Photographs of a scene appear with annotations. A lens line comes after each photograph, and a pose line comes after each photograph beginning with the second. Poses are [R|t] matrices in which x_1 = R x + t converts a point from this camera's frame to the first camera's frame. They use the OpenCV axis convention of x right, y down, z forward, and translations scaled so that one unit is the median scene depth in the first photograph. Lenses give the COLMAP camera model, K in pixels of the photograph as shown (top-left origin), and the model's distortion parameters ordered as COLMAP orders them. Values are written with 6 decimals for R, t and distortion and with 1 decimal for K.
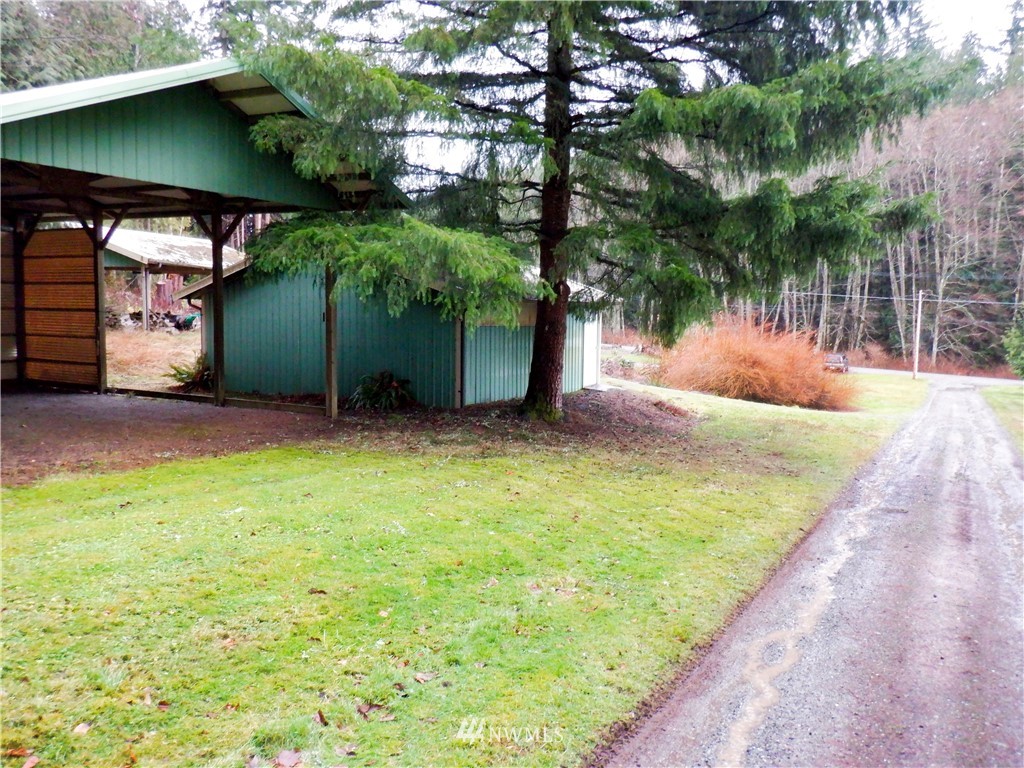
lens RADIAL K [[840.0, 0, 513.2], [0, 840.0, 385.2], [0, 0, 1]] dist [-0.014770, 0.013296]
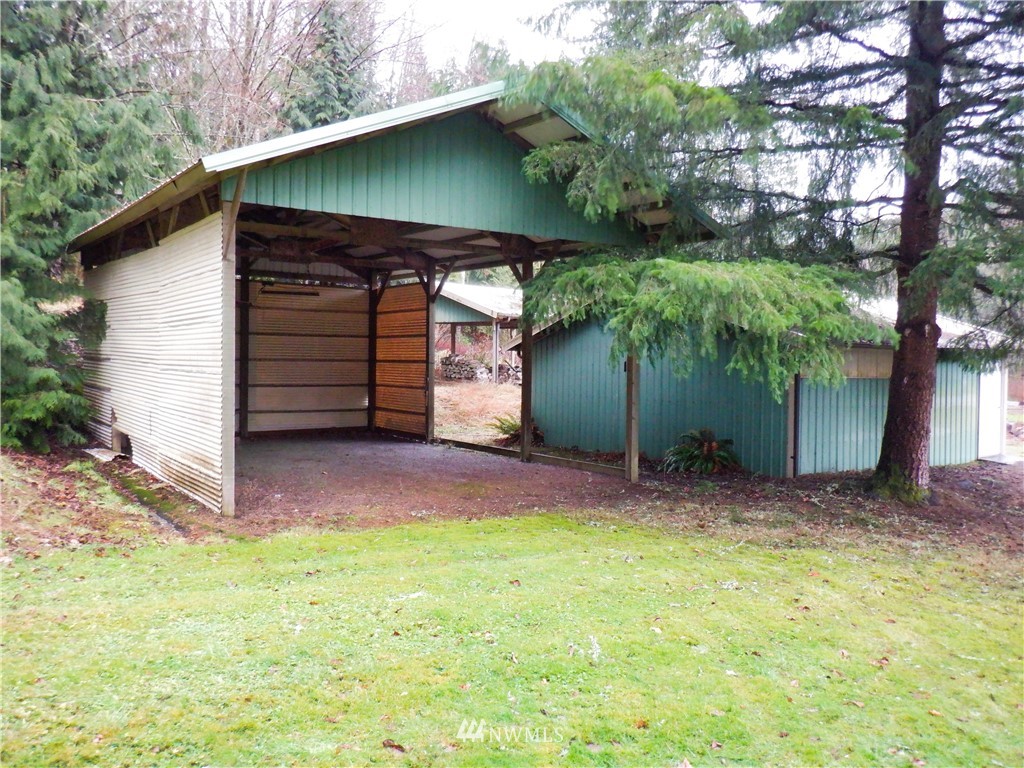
lens RADIAL K [[840.0, 0, 509.1], [0, 840.0, 376.8], [0, 0, 1]] dist [-0.014770, 0.013296]
pose [[0.892886, 0.002085, -0.450278, 0.061303], [-0.036496, 0.997034, -0.067752, -0.005700], [0.448801, 0.076928, 0.890314, 0.149747]]
